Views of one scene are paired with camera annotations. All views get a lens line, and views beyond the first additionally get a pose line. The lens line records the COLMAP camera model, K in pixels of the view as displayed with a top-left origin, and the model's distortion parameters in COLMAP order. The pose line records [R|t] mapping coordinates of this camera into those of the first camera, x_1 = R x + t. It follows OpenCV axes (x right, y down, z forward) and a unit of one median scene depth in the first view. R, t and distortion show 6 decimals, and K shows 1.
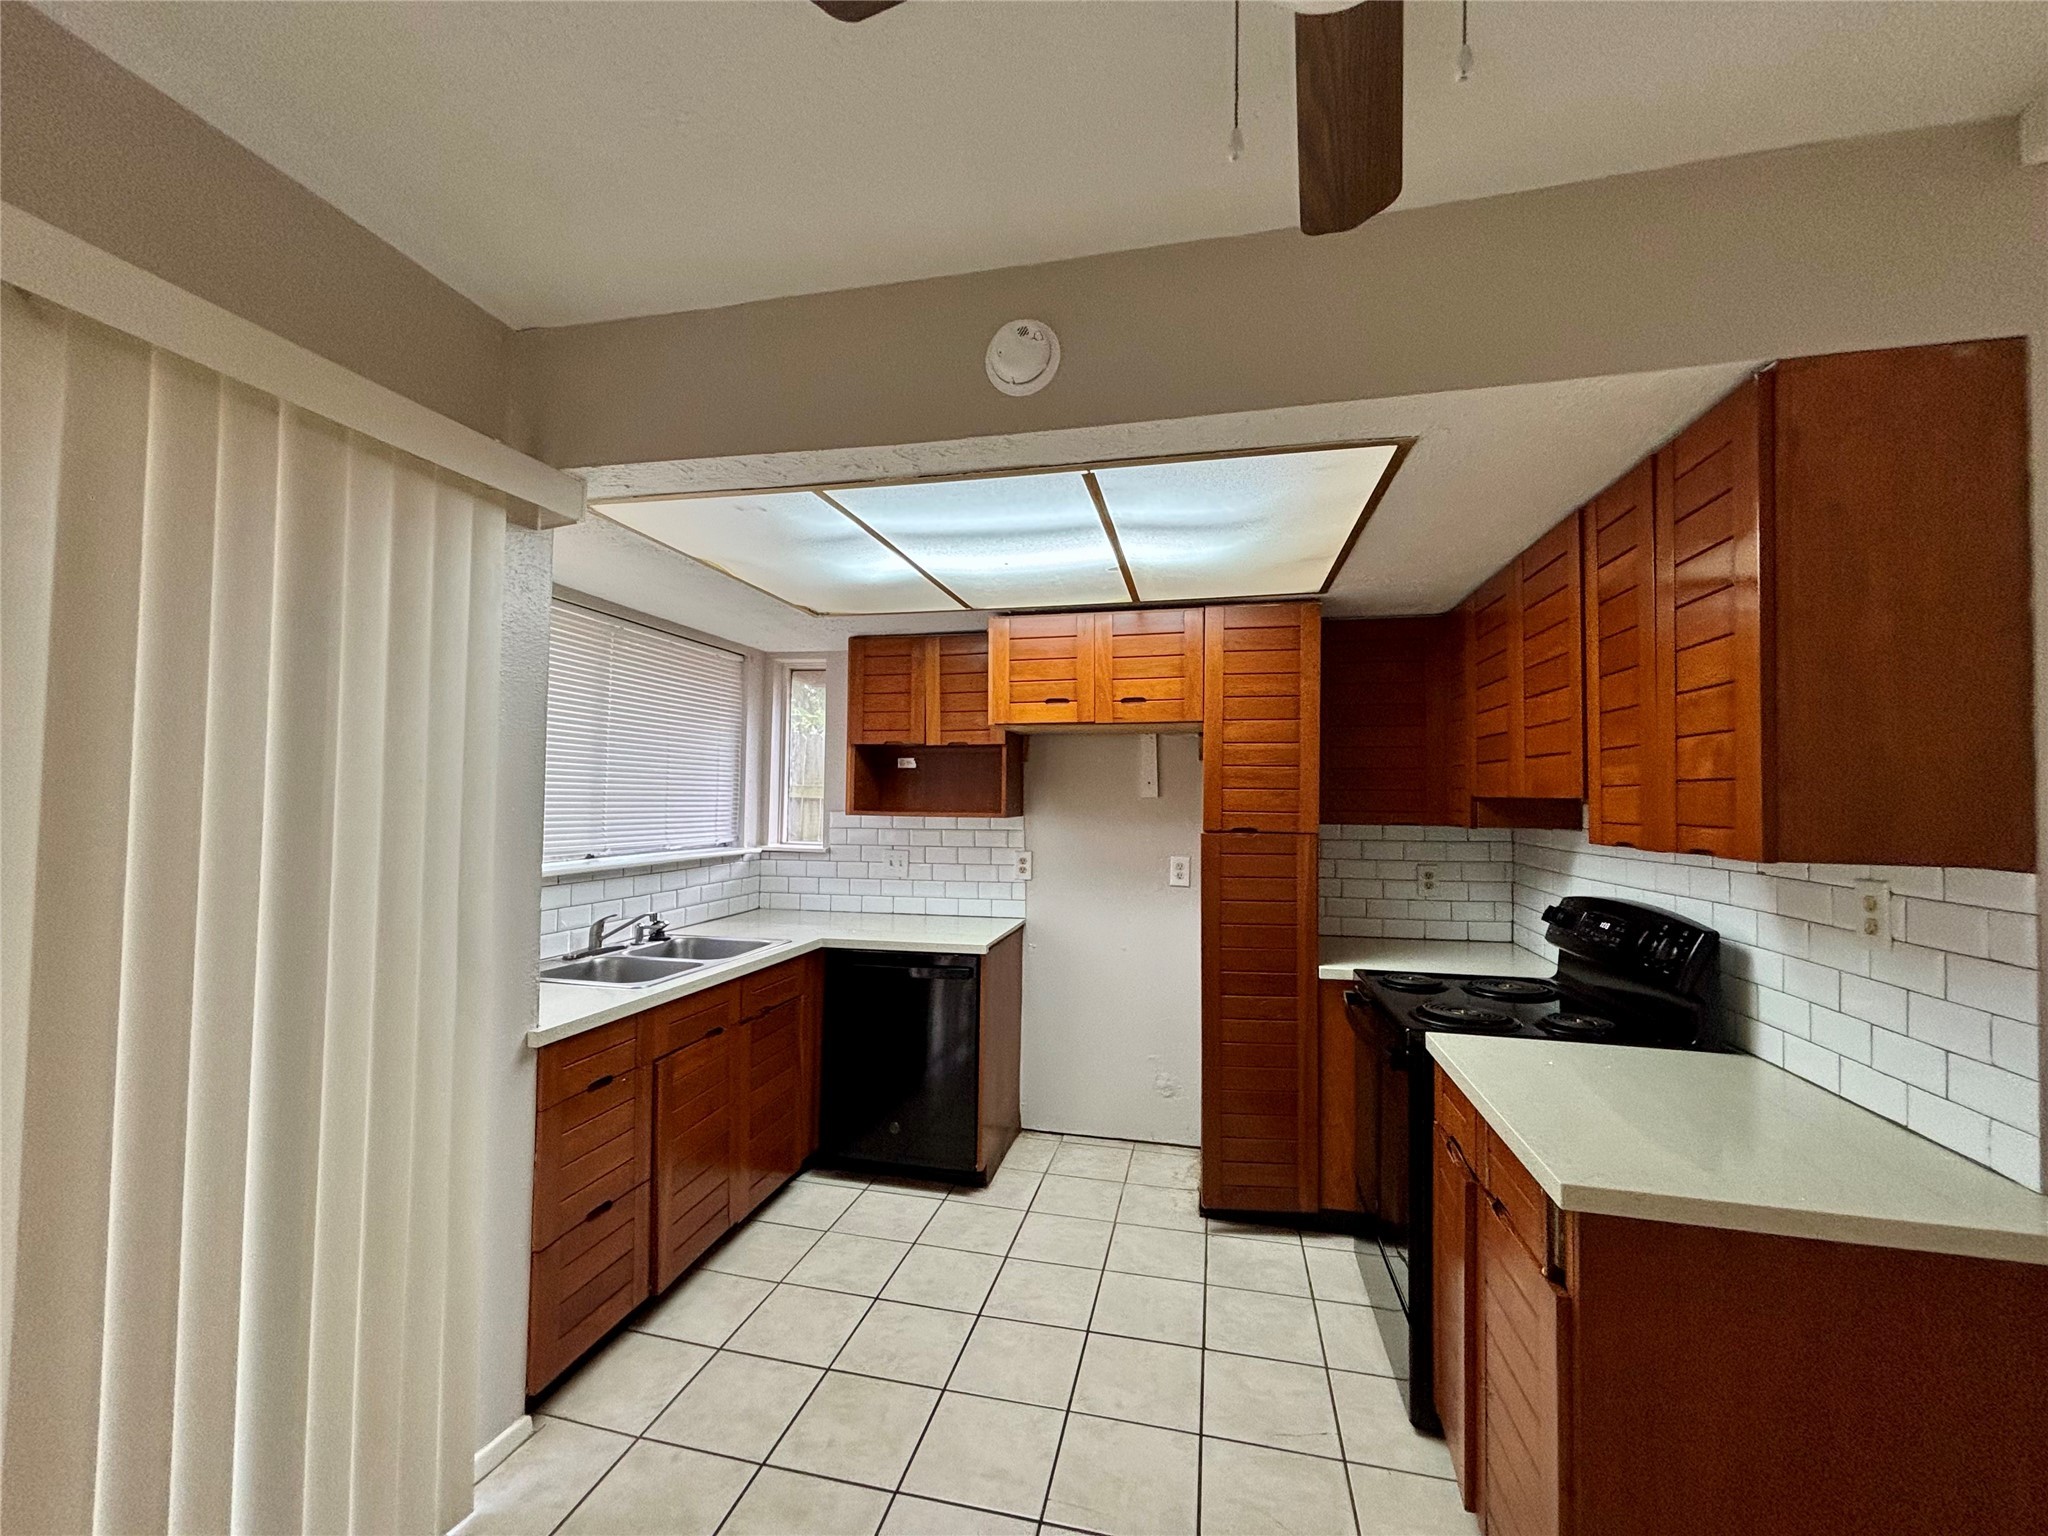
lens RADIAL K [[820.5, 0, 1030.6], [0, 820.5, 775.1], [0, 0, 1]] dist [0.004339, -0.001170]
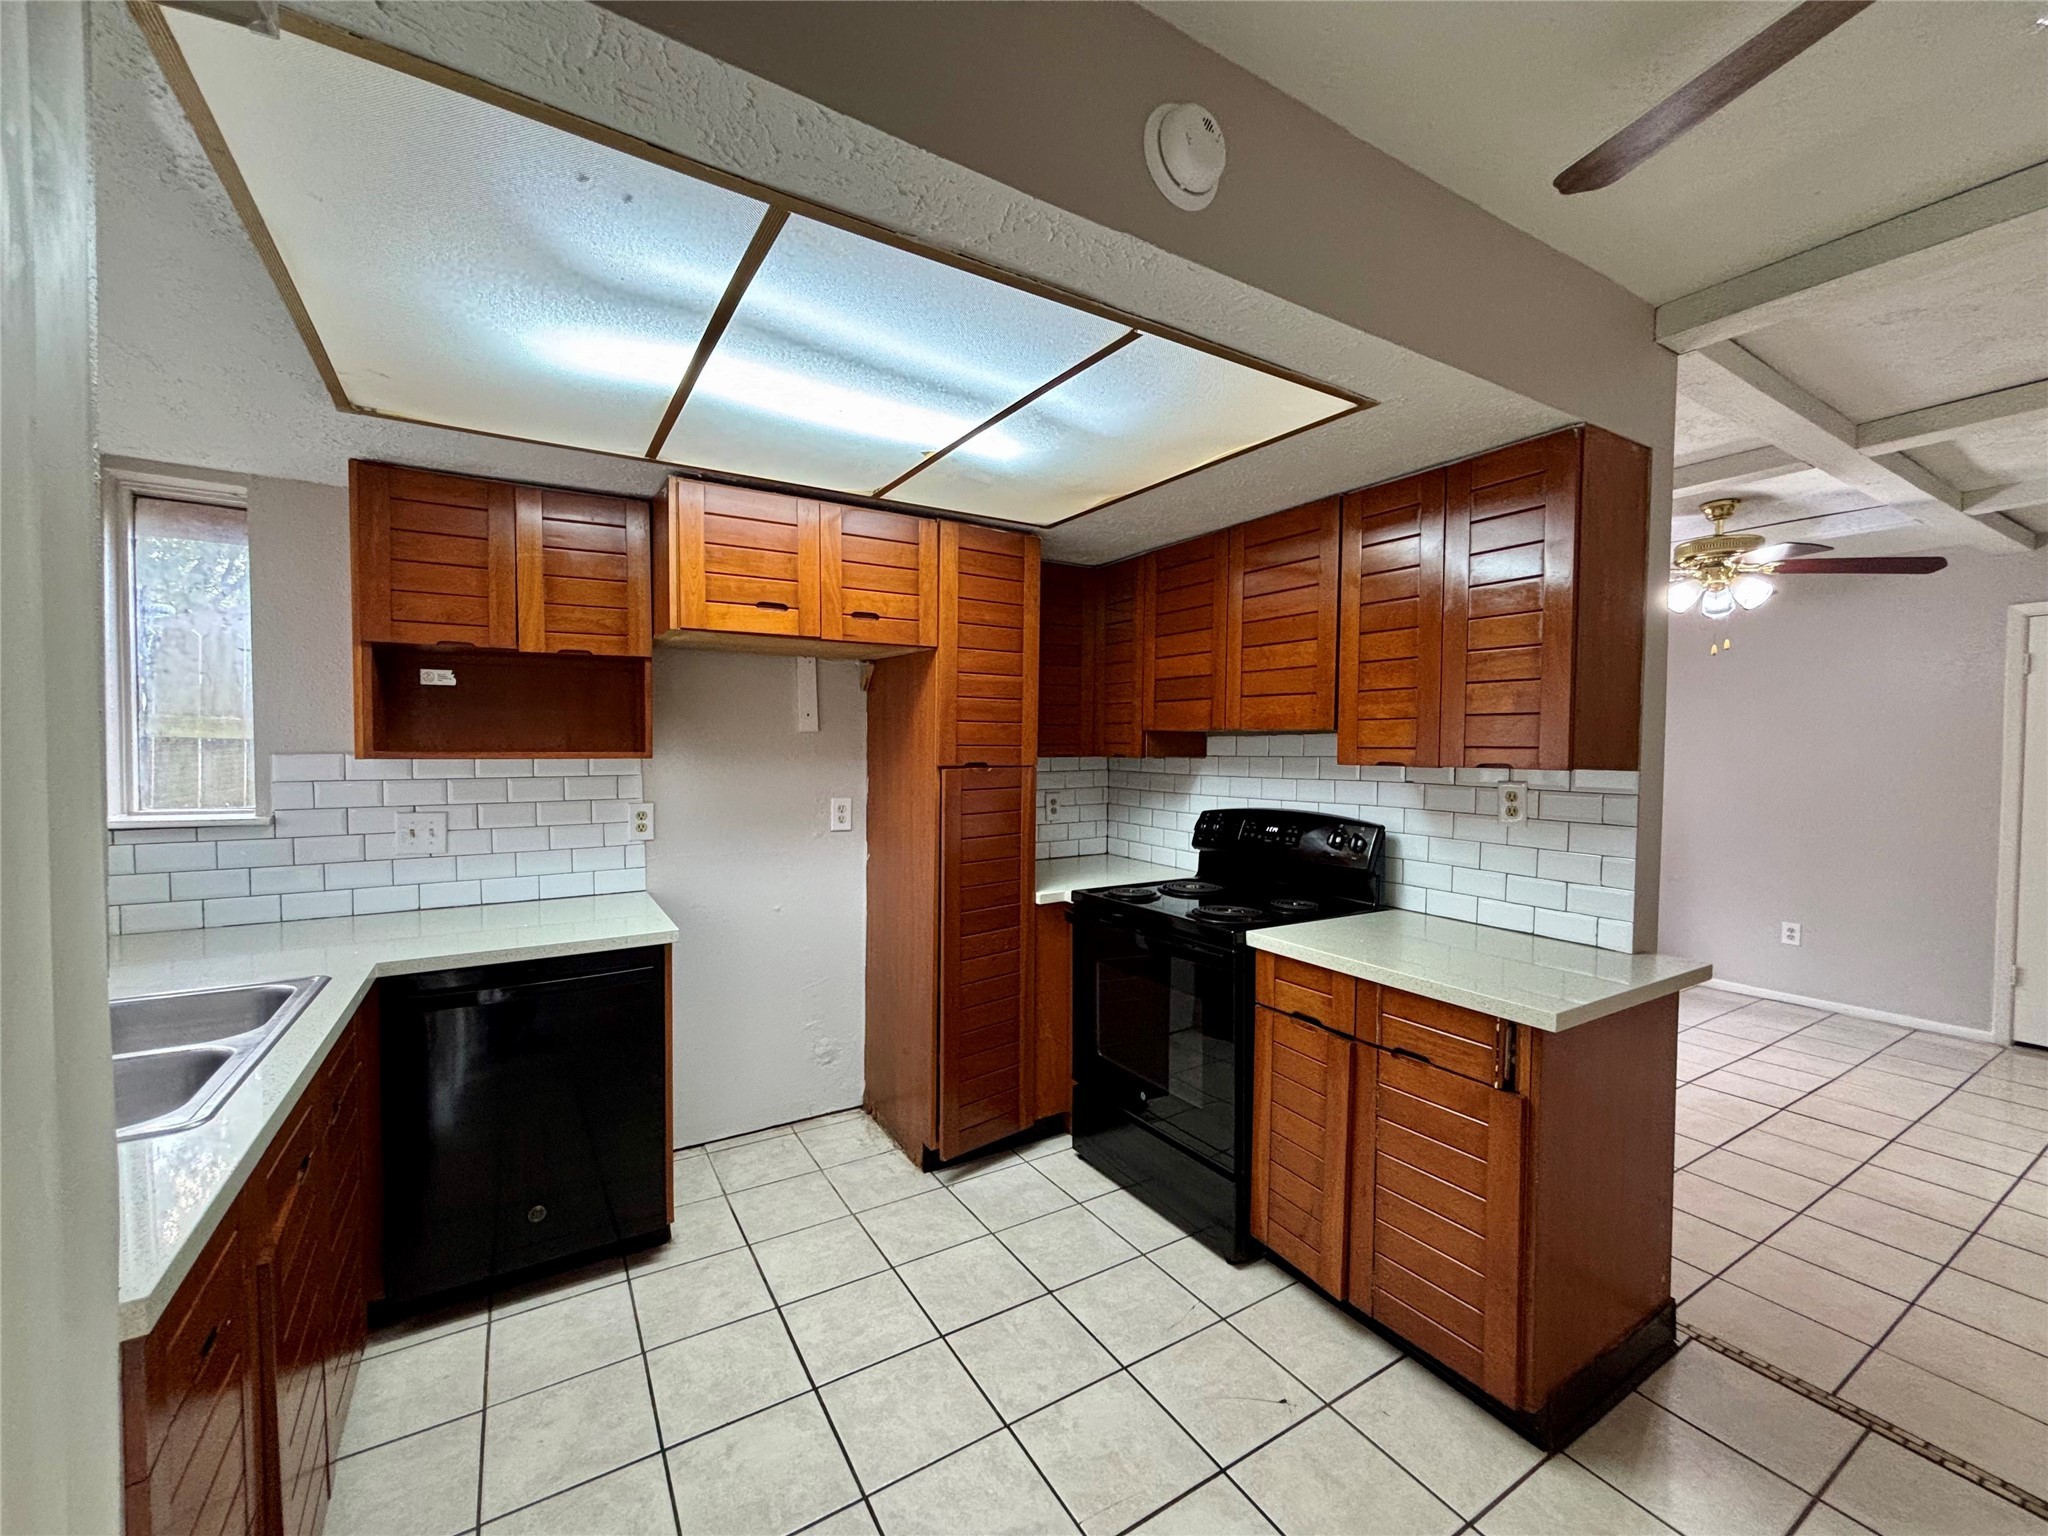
lens RADIAL K [[820.5, 0, 1031.7], [0, 820.5, 775.4], [0, 0, 1]] dist [0.004339, -0.001170]
pose [[0.720885, -0.034796, 0.692181, -0.310717], [-0.016450, 0.997598, 0.067281, 0.012695], [-0.692860, -0.059888, 0.718581, 0.235034]]
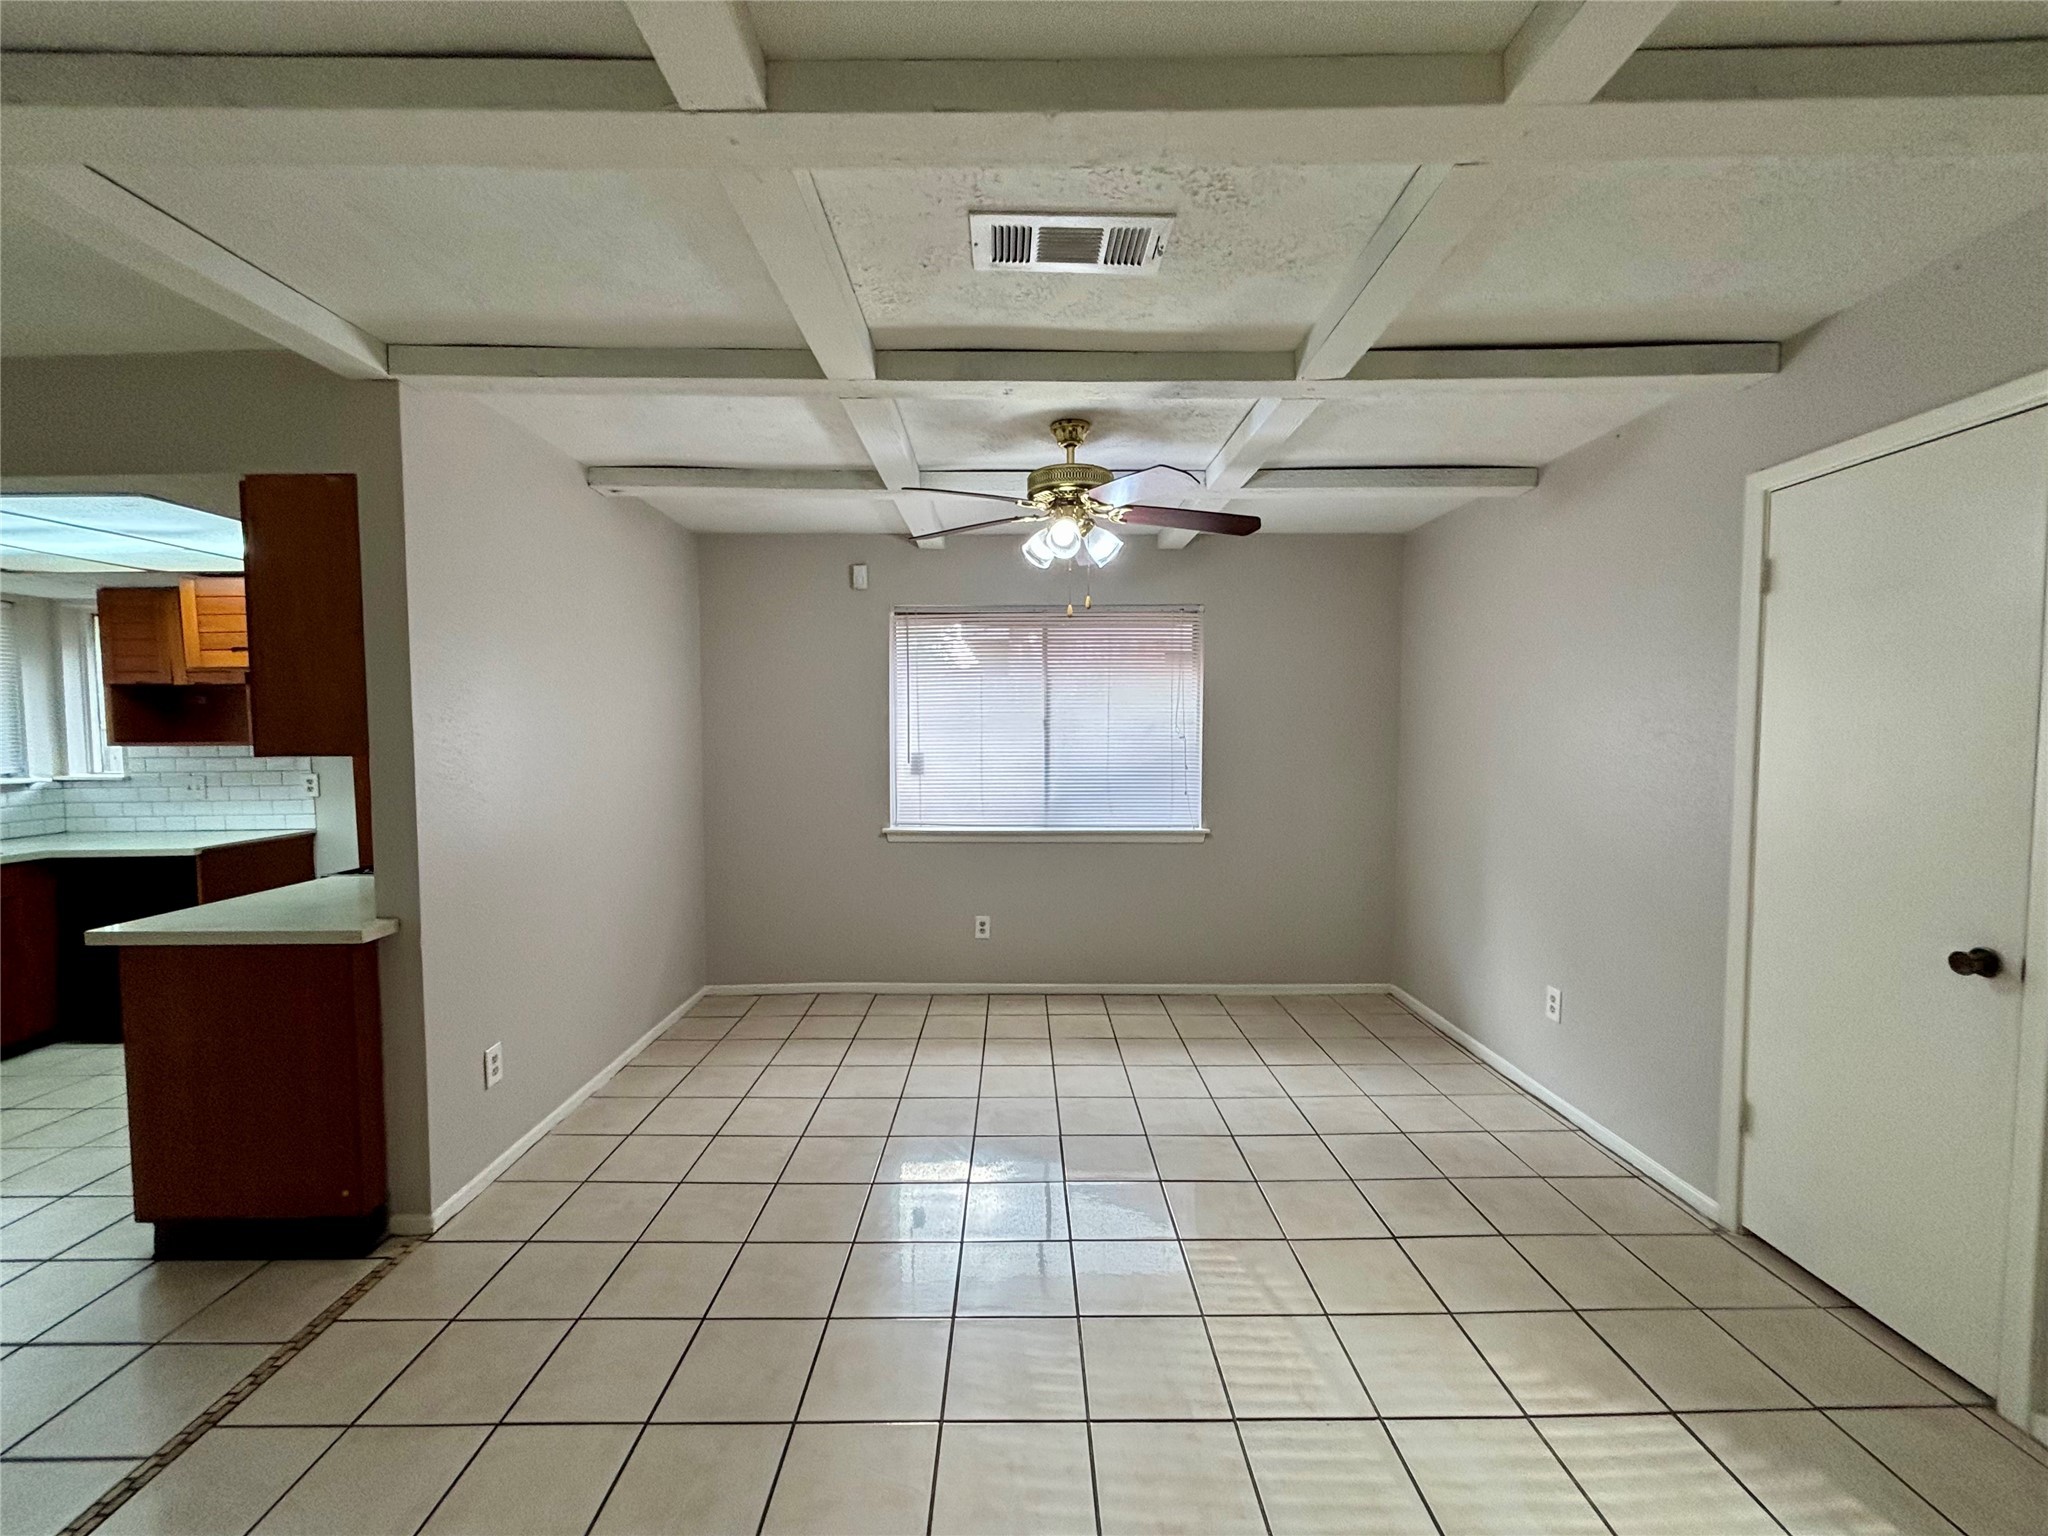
lens RADIAL K [[820.5, 0, 1021.1], [0, 820.5, 767.2], [0, 0, 1]] dist [0.004339, -0.001170]
pose [[0.973753, -0.023584, 0.226384, 0.827856], [0.009052, 0.997843, 0.065014, 0.017012], [-0.227429, -0.061258, 0.971866, -0.452924]]
